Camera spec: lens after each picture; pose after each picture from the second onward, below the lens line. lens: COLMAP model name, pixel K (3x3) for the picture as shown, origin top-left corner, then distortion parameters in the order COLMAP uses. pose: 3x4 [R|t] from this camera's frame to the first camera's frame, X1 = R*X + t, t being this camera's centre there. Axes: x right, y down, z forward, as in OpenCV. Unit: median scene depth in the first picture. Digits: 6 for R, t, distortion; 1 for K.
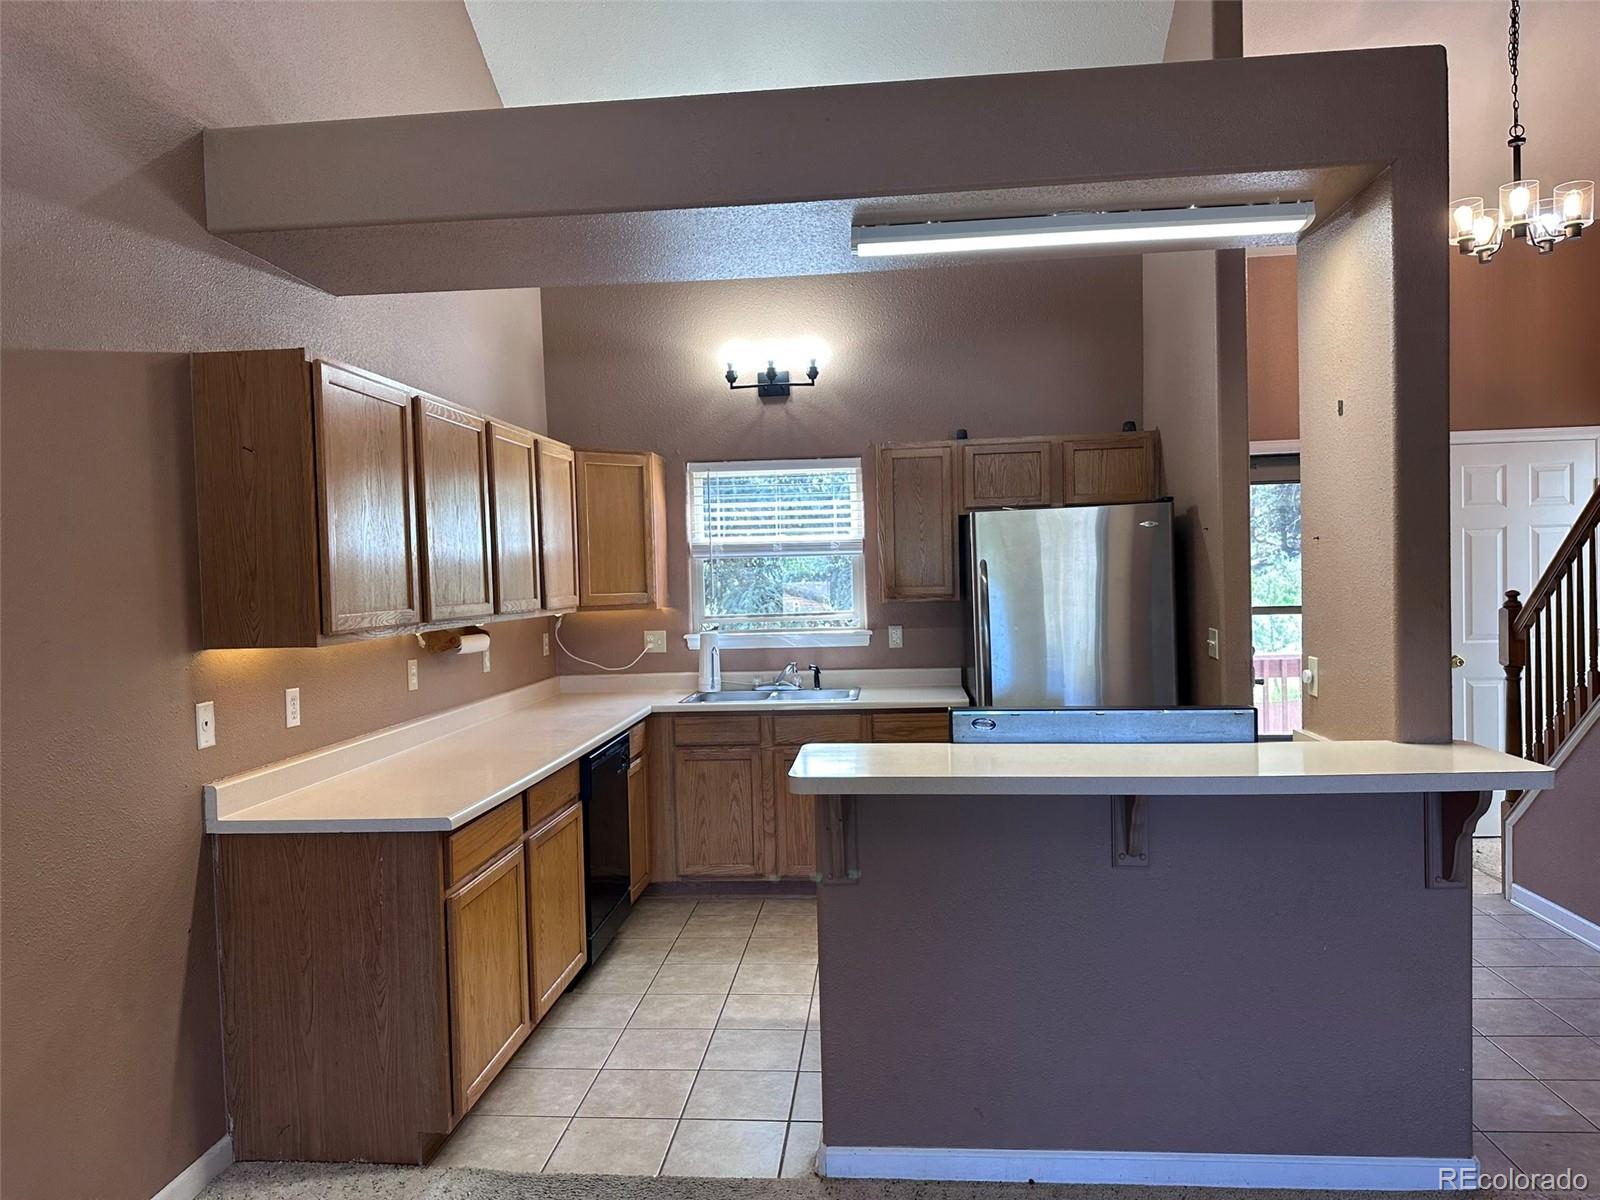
lens RADIAL K [[1110.1, 0, 801.3], [0, 1110.1, 600.3], [0, 0, 1]] dist [0.029438, -0.013875]
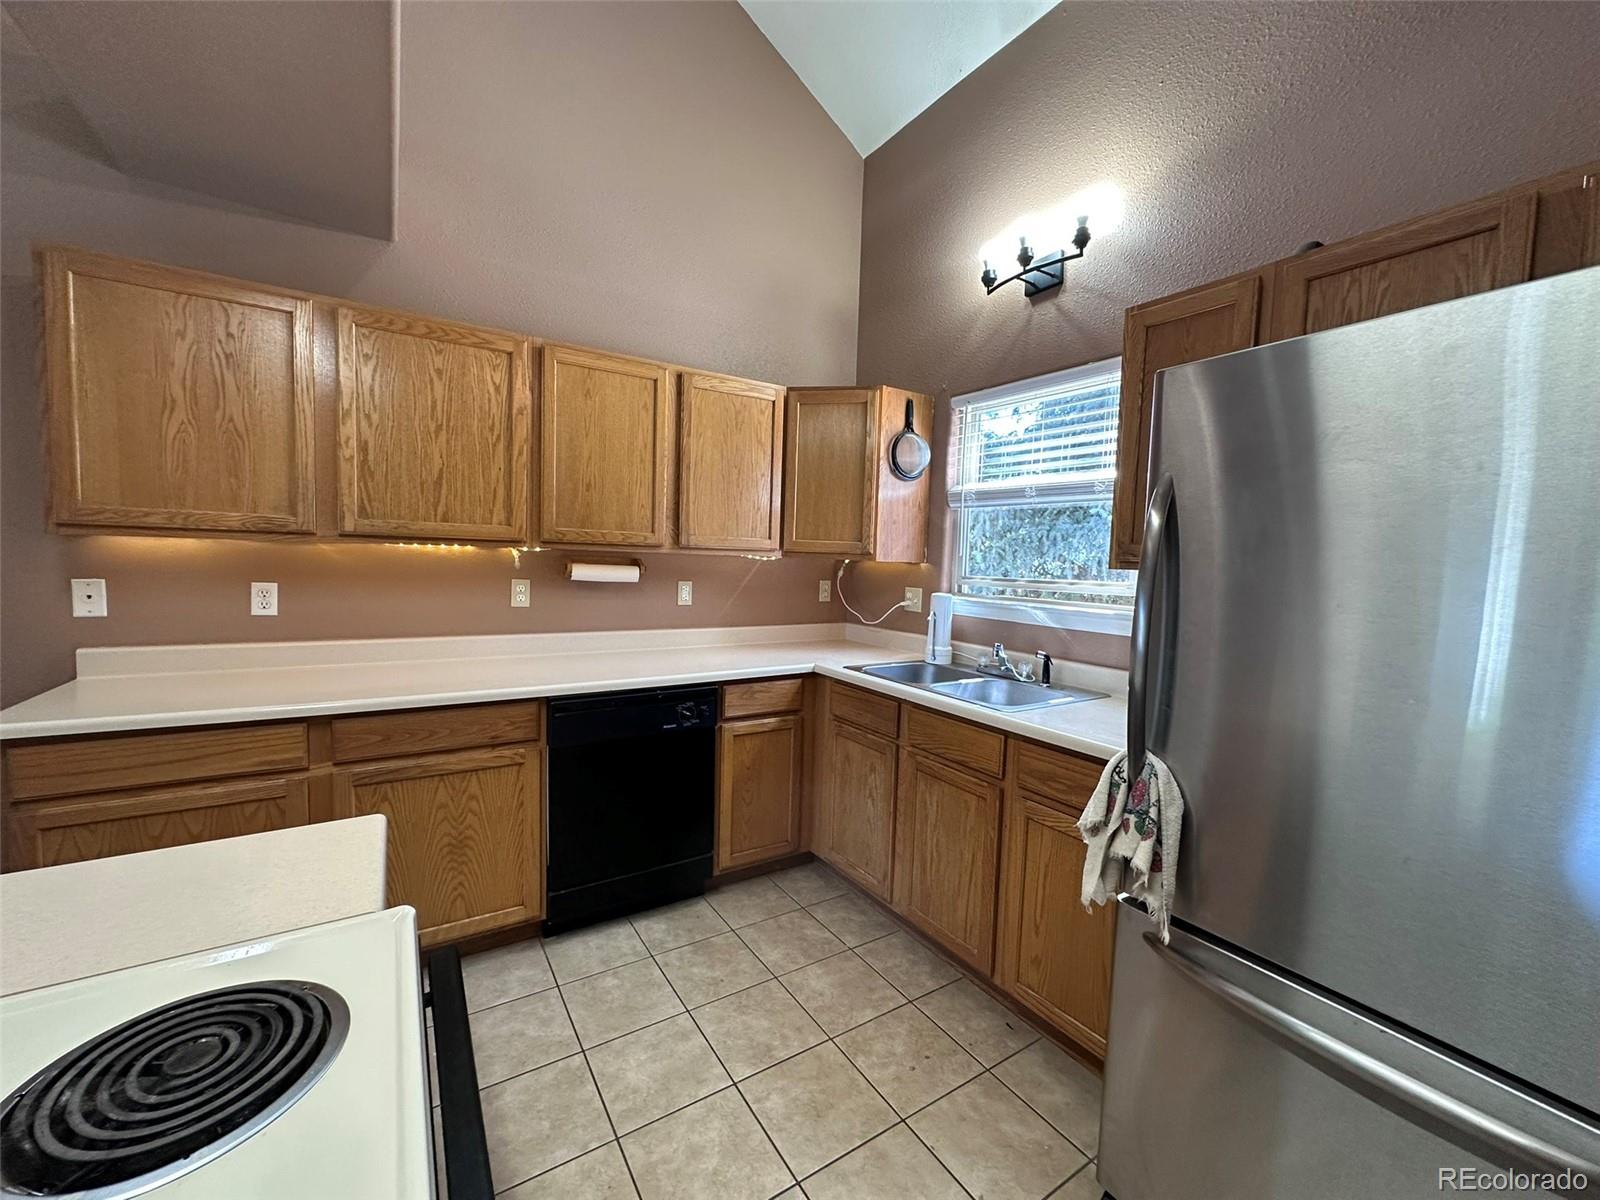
lens RADIAL K [[641.3, 0, 804.7], [0, 641.3, 601.2], [0, 0, 1]] dist [-0.007281, 0.001829]
pose [[0.609229, 0.102964, -0.786282, 0.246624], [-0.071588, 0.994627, 0.074779, 0.005211], [0.789757, 0.010731, 0.613326, 0.625555]]
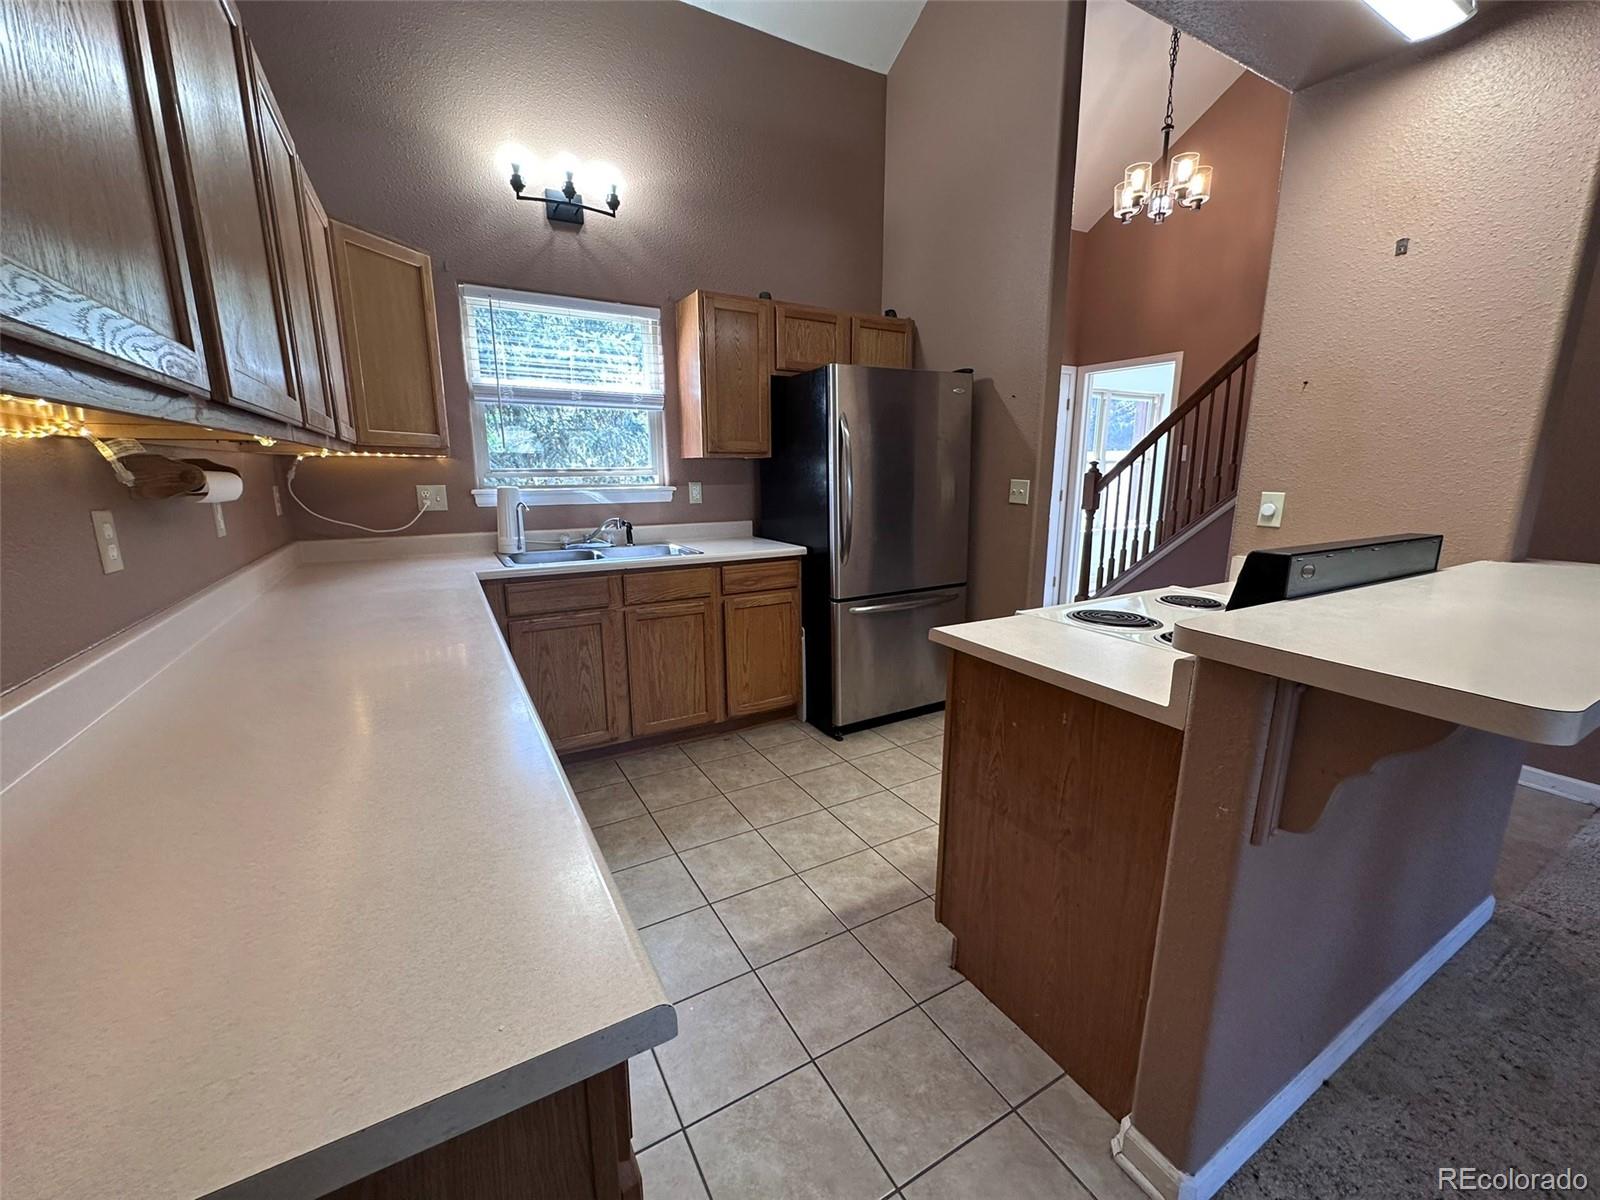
lens RADIAL K [[641.3, 0, 799.2], [0, 641.3, 601.8], [0, 0, 1]] dist [-0.007281, 0.001829]
pose [[0.822366, -0.090619, 0.561696, -0.192739], [-0.006282, 0.985729, 0.168225, 0.032513], [-0.568924, -0.141871, 0.810060, 0.441468]]
